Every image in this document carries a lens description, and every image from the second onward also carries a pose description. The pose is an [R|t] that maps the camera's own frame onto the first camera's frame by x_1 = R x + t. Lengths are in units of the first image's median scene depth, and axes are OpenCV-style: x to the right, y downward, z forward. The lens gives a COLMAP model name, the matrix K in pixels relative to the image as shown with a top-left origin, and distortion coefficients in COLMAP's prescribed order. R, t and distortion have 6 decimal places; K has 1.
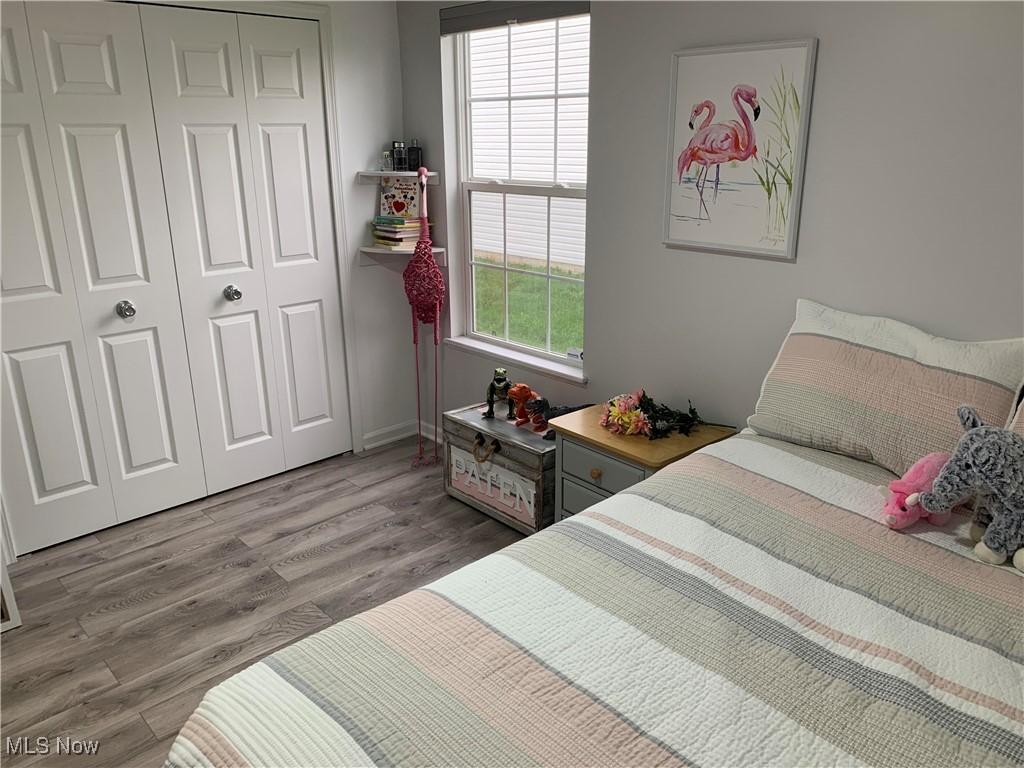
lens RADIAL K [[775.7, 0, 518.0], [0, 775.7, 381.0], [0, 0, 1]] dist [0.024572, -0.021840]
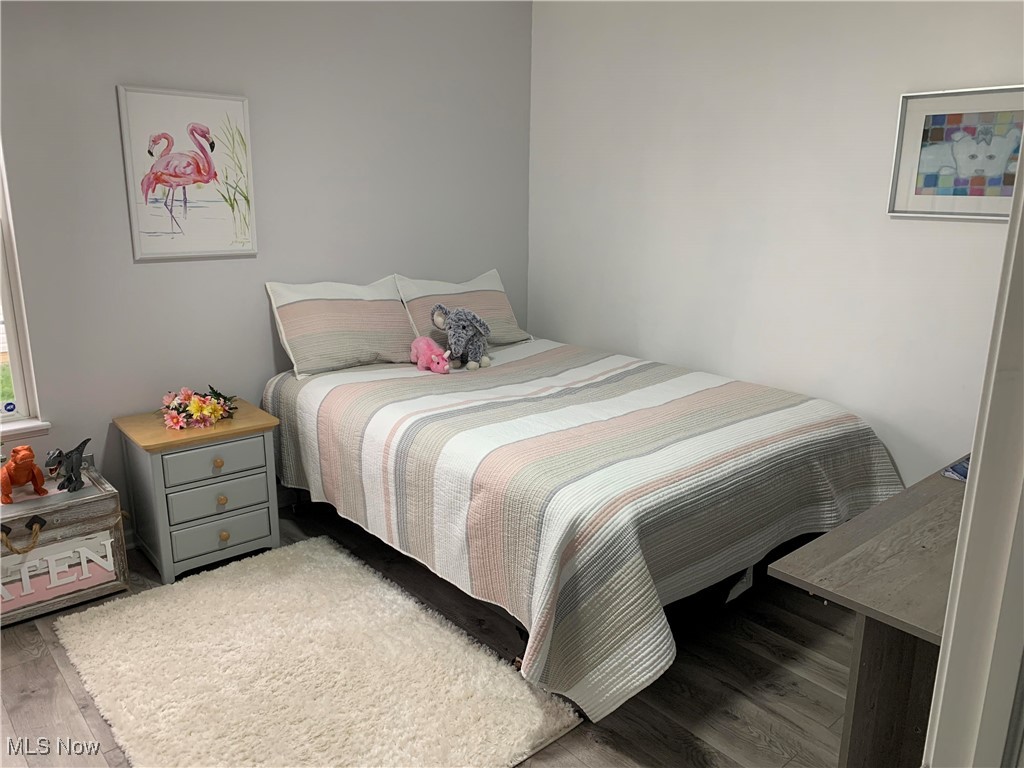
lens RADIAL K [[775.7, 0, 519.3], [0, 775.7, 383.2], [0, 0, 1]] dist [0.024572, -0.021840]
pose [[0.034113, -0.243279, 0.969356, -0.970325], [0.295938, 0.928882, 0.222707, -0.110693], [-0.954598, 0.279272, 0.103682, 0.465426]]
